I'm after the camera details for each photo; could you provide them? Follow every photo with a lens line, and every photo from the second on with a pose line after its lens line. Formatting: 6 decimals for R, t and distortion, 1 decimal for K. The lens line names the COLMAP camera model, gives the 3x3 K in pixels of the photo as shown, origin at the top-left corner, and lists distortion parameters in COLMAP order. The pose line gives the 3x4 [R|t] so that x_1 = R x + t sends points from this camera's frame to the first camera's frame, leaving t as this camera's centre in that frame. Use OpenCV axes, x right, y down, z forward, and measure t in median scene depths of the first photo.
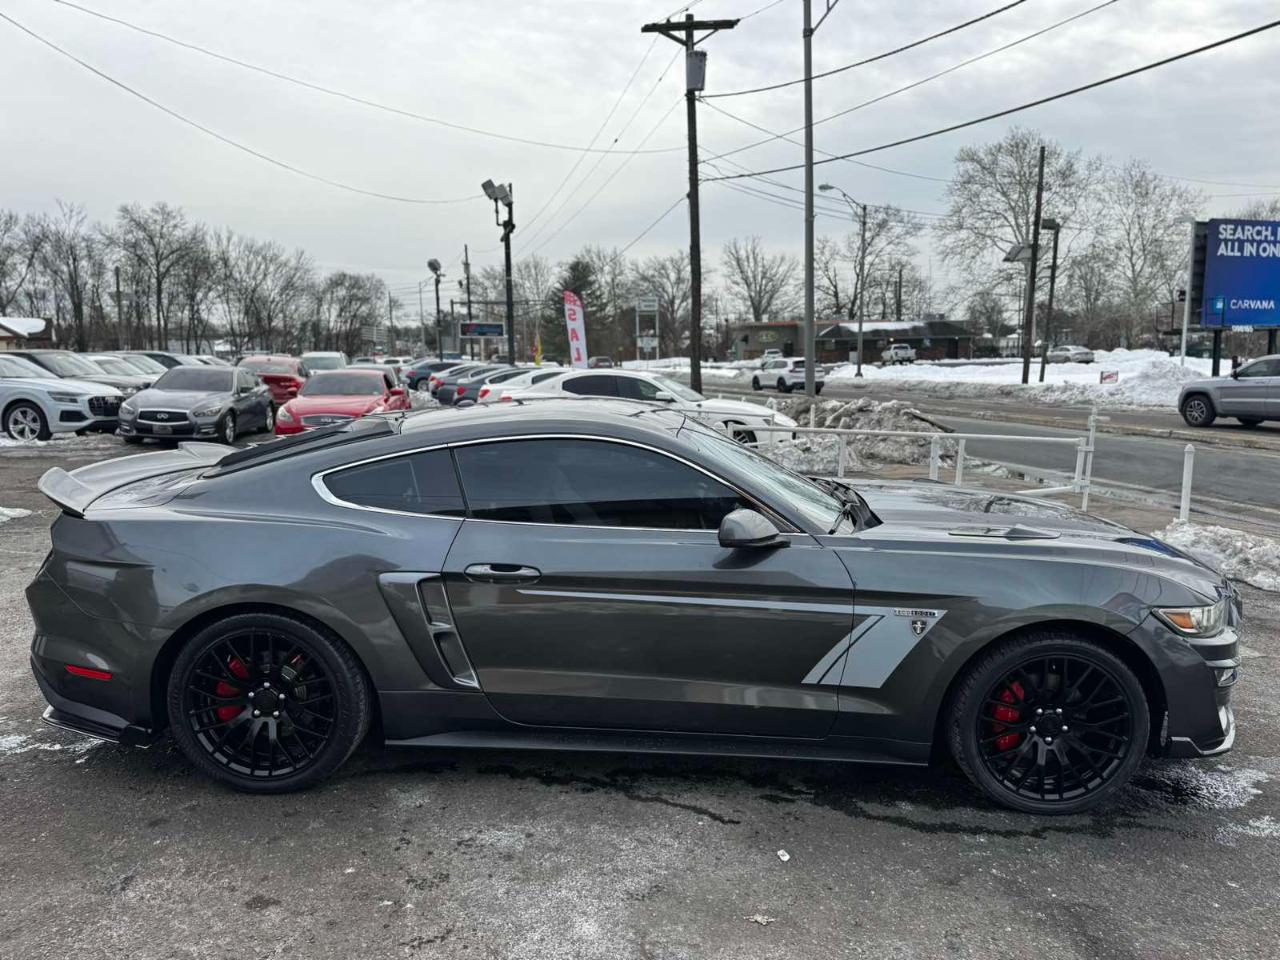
lens RADIAL K [[888.3, 0, 640.0], [0, 888.3, 486.6], [0, 0, 1]] dist [0.029297, -0.041898]
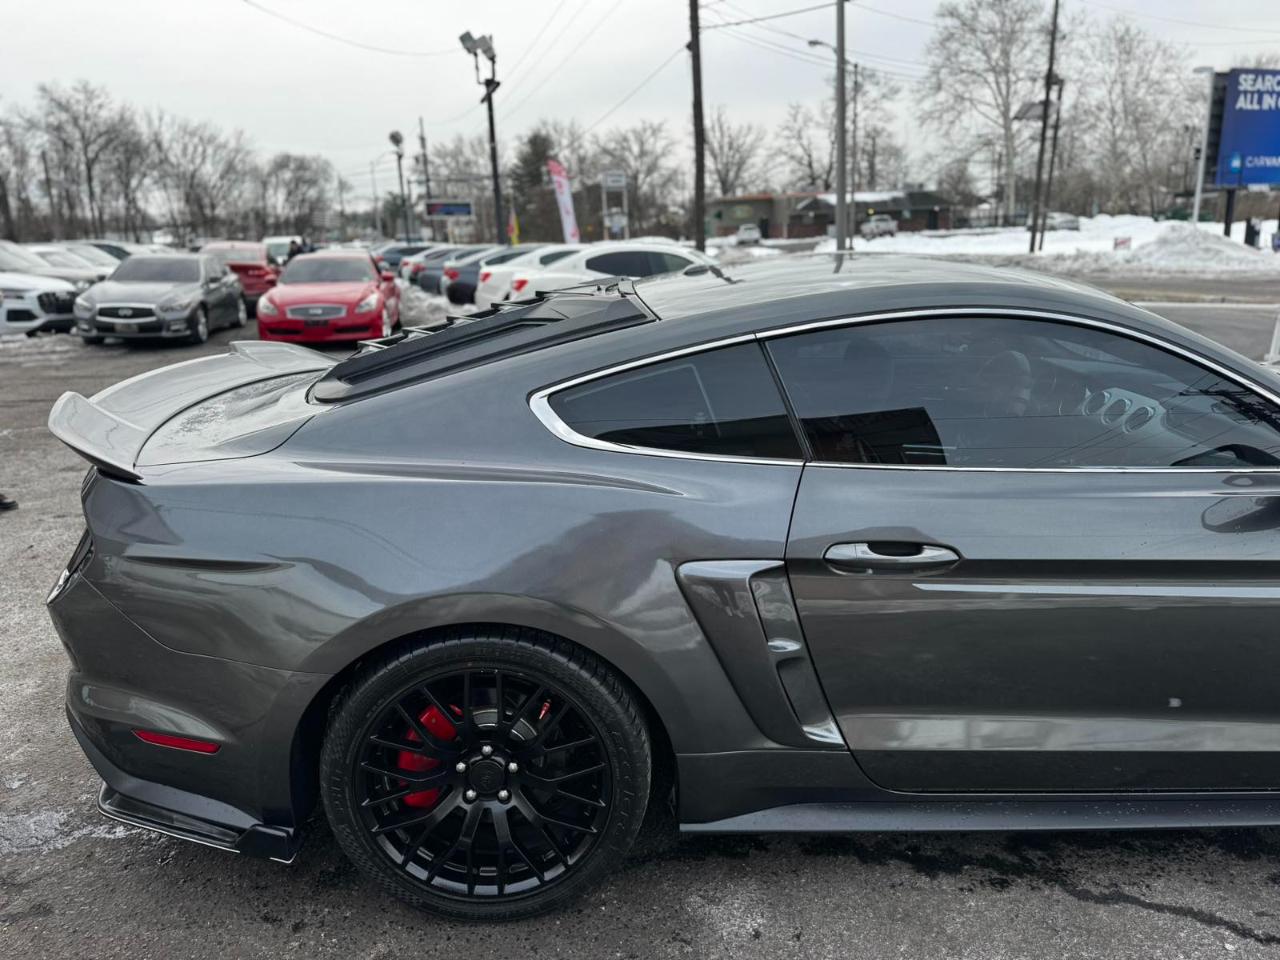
lens RADIAL K [[896.3, 0, 644.4], [0, 896.3, 481.5], [0, 0, 1]] dist [0.007169, -0.012769]
pose [[0.998656, -0.035979, 0.037297, -0.027810], [0.031207, 0.992108, 0.121442, -0.002177], [-0.041372, -0.120115, 0.991898, 0.035806]]
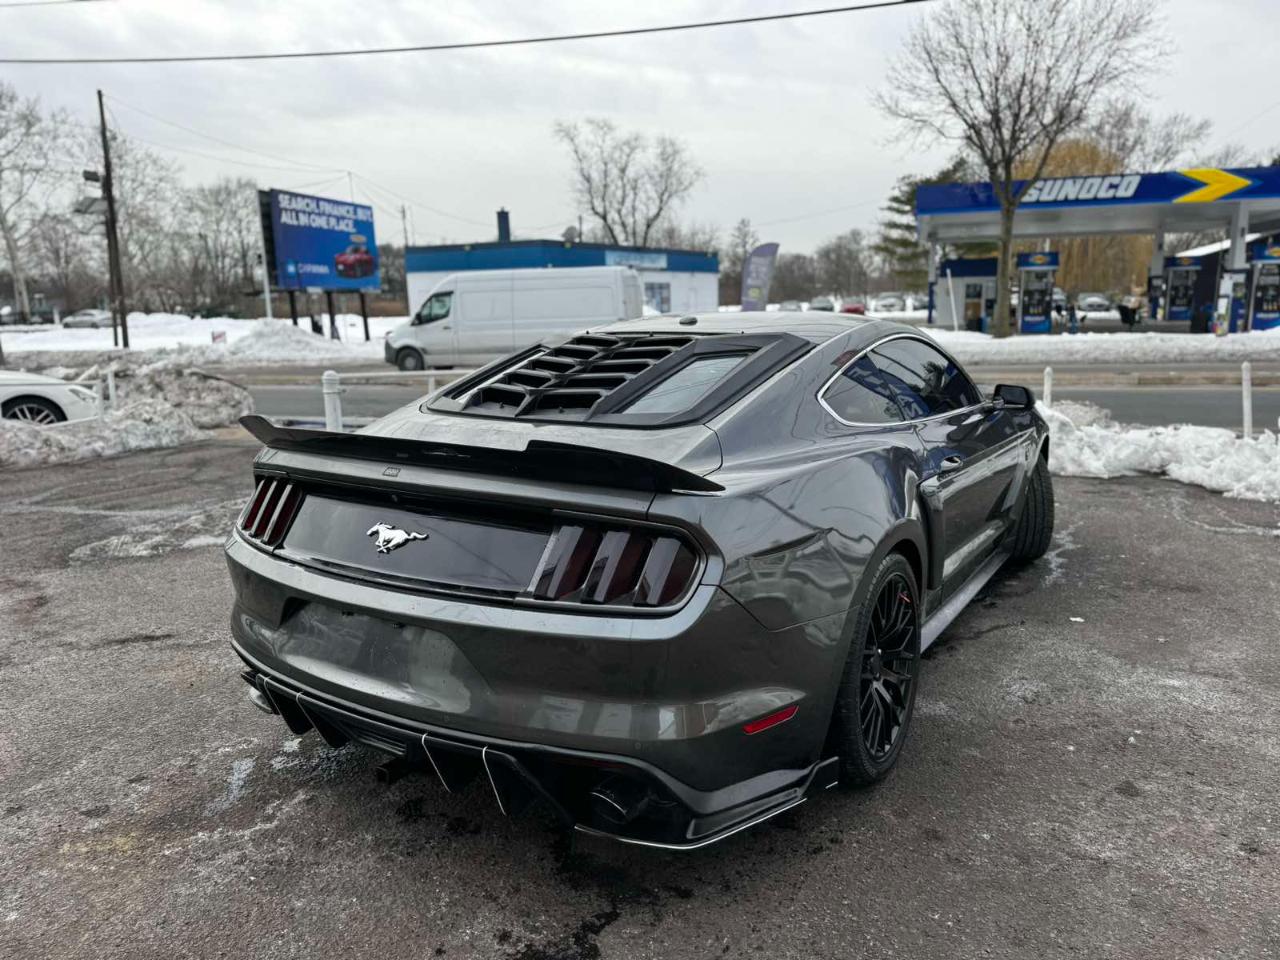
lens RADIAL K [[896.3, 0, 644.4], [0, 896.3, 481.5], [0, 0, 1]] dist [0.007169, -0.012769]
pose [[0.513539, -0.169593, 0.841140, -0.101685], [0.144711, 0.983350, 0.109916, -0.003338], [-0.845776, 0.065276, 0.529530, 0.059469]]
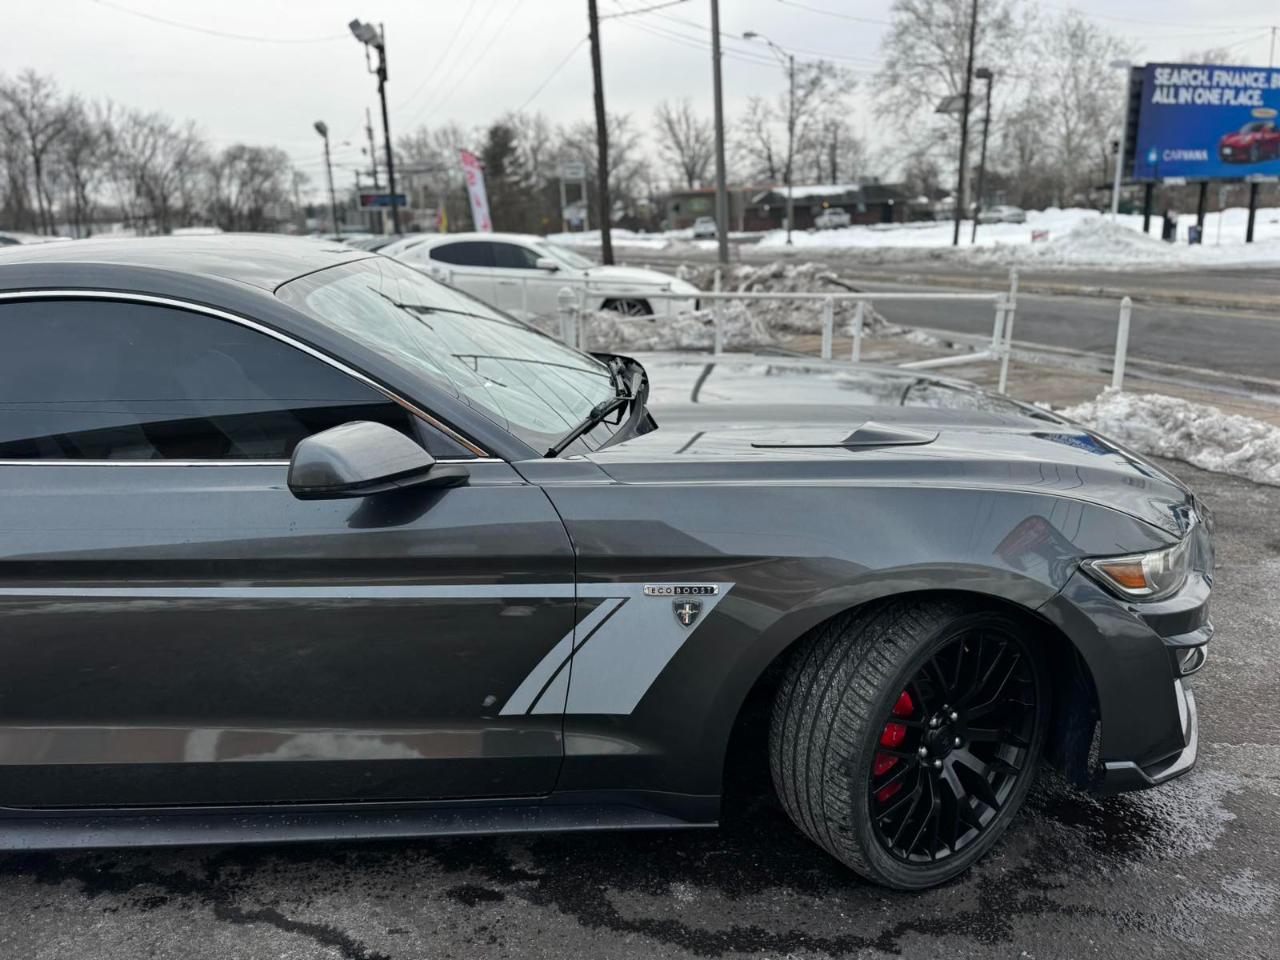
lens RADIAL K [[896.3, 0, 644.4], [0, 896.3, 481.5], [0, 0, 1]] dist [0.007169, -0.012769]
pose [[0.996715, -0.044016, 0.067991, 0.020406], [0.034928, 0.990964, 0.129504, -0.000167], [-0.073077, -0.126704, 0.989245, 0.036343]]
